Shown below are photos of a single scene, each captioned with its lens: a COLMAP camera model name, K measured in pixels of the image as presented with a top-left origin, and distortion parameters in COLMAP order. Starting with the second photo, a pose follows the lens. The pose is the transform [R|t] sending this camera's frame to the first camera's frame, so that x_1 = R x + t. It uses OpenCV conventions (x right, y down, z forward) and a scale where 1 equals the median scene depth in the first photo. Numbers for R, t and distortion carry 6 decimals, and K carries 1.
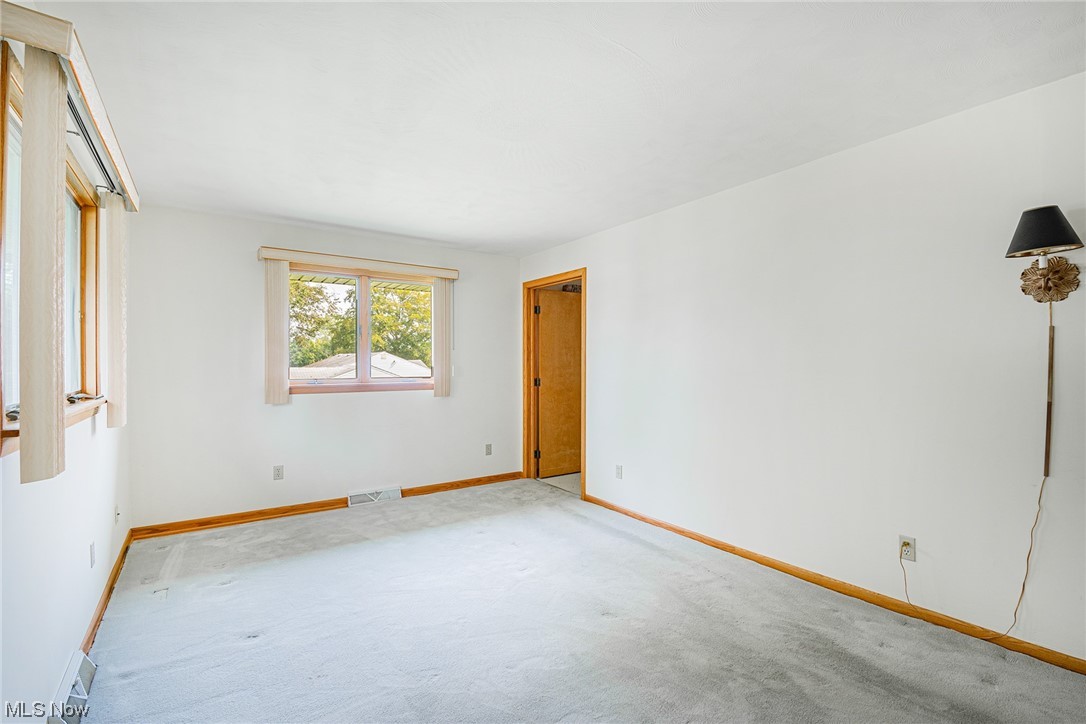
lens RADIAL K [[495.2, 0, 546.7], [0, 495.2, 359.2], [0, 0, 1]] dist [0.016057, -0.020988]
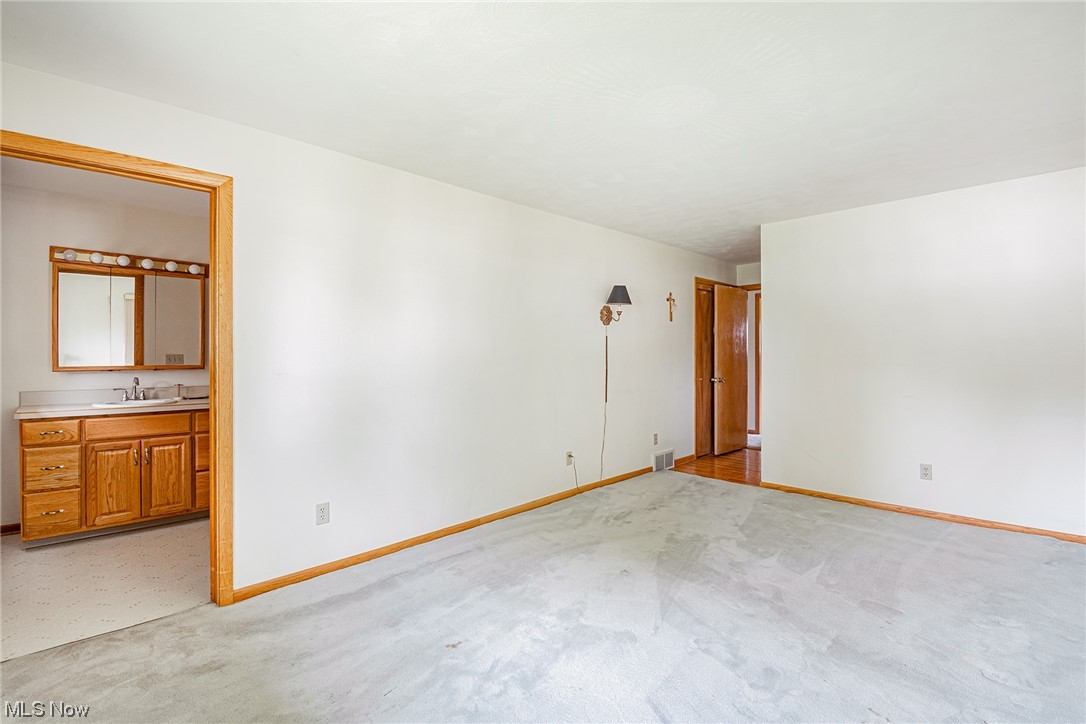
lens RADIAL K [[495.2, 0, 546.7], [0, 495.2, 359.2], [0, 0, 1]] dist [0.016057, -0.020988]
pose [[-0.174923, -0.020071, 0.984377, -0.675138], [-0.007537, 0.999790, 0.019046, 0.001895], [-0.984553, -0.004088, -0.175038, 0.976350]]
